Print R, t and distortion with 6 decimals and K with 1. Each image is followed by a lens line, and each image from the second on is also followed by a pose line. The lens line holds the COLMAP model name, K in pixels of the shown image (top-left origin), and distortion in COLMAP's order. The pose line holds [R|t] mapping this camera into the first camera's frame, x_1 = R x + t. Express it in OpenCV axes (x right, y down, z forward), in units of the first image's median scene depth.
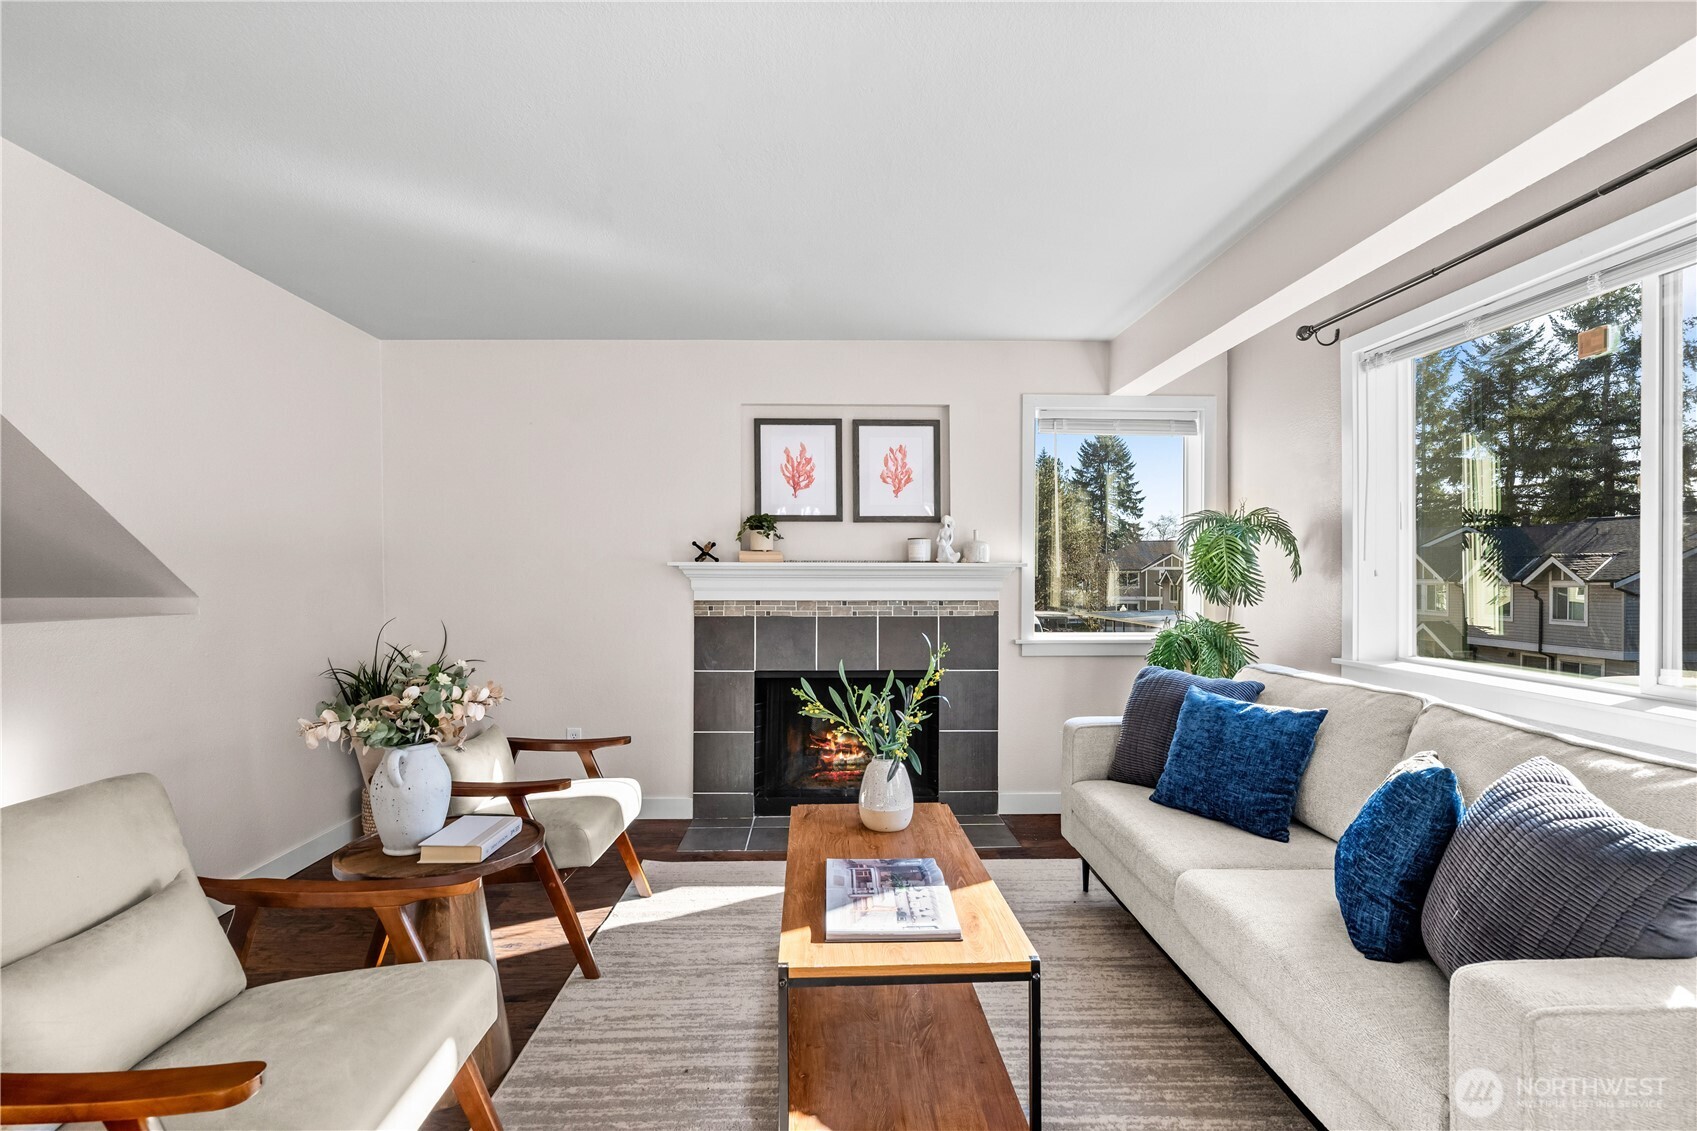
lens RADIAL K [[767.9, 0, 845.9], [0, 767.9, 578.3], [0, 0, 1]] dist [-0.007006, 0.001723]
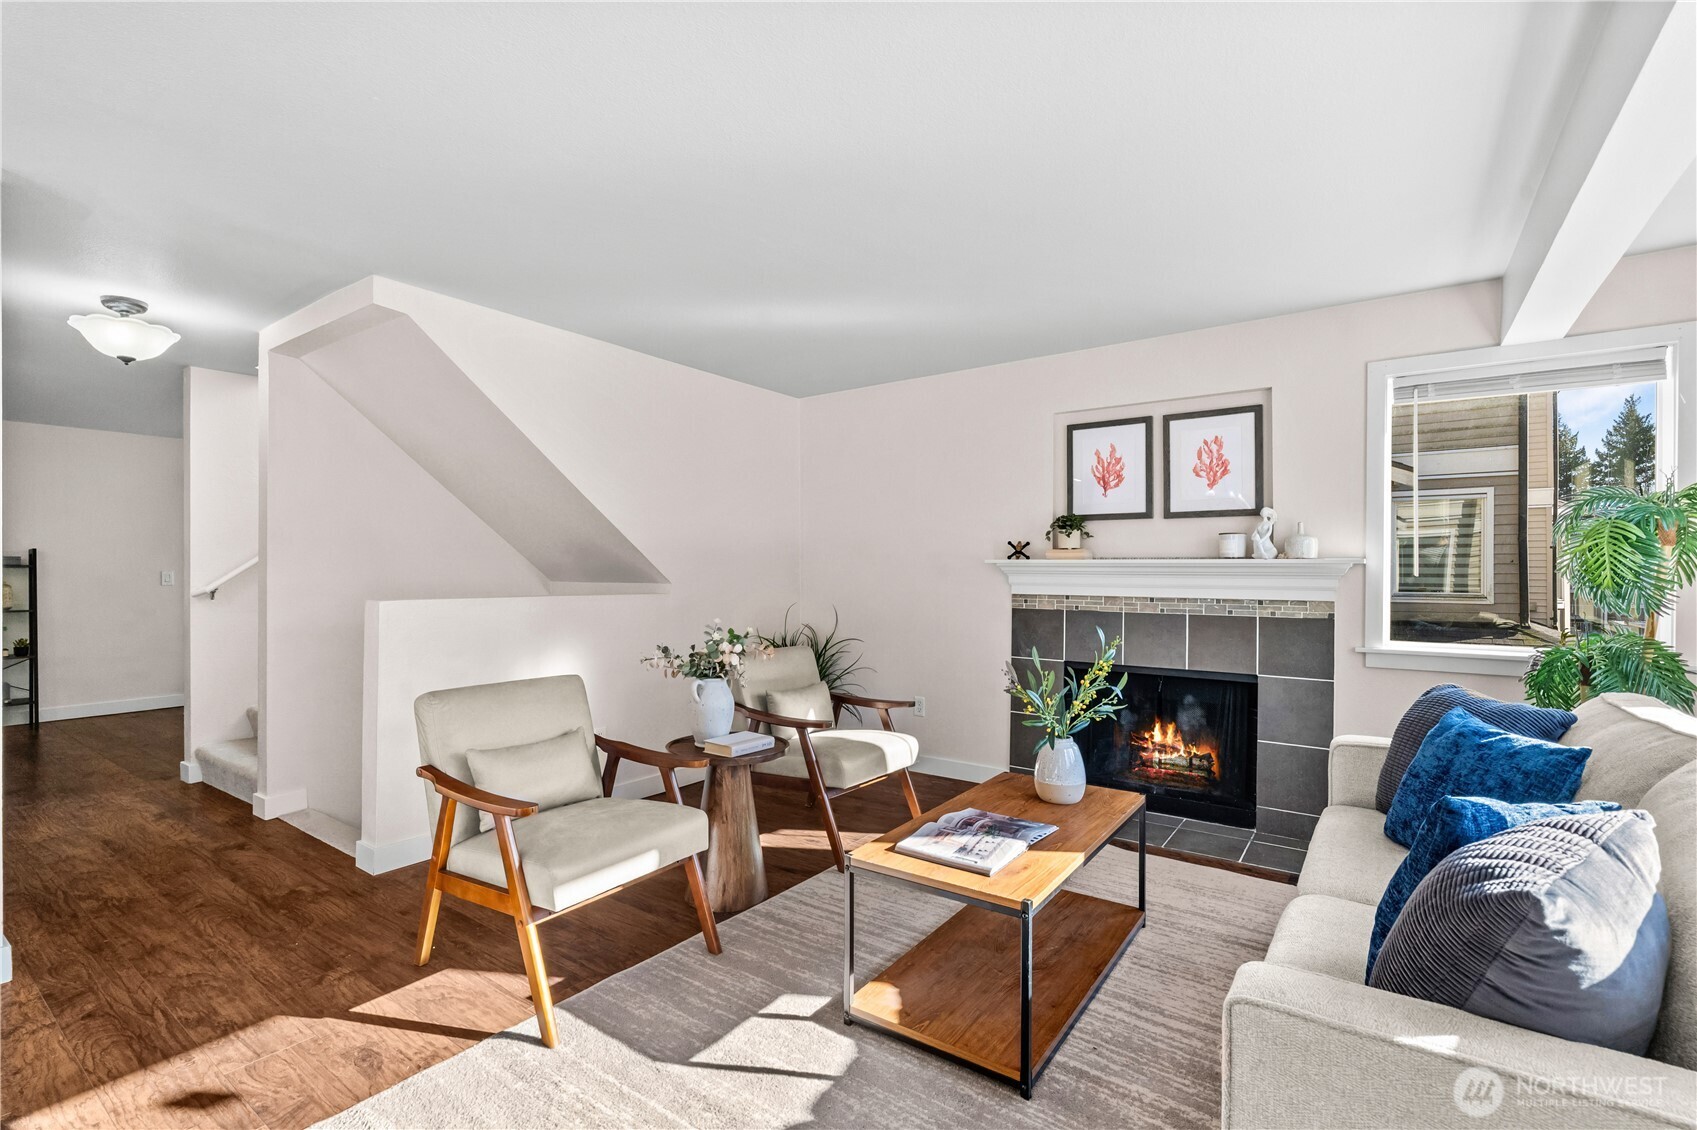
lens RADIAL K [[767.9, 0, 840.1], [0, 767.9, 568.5], [0, 0, 1]] dist [-0.007006, 0.001723]
pose [[0.790423, 0.001316, -0.612561, 0.295226], [-0.006762, 0.999956, -0.006578, 0.000684], [0.612525, 0.009341, 0.790396, -0.038964]]
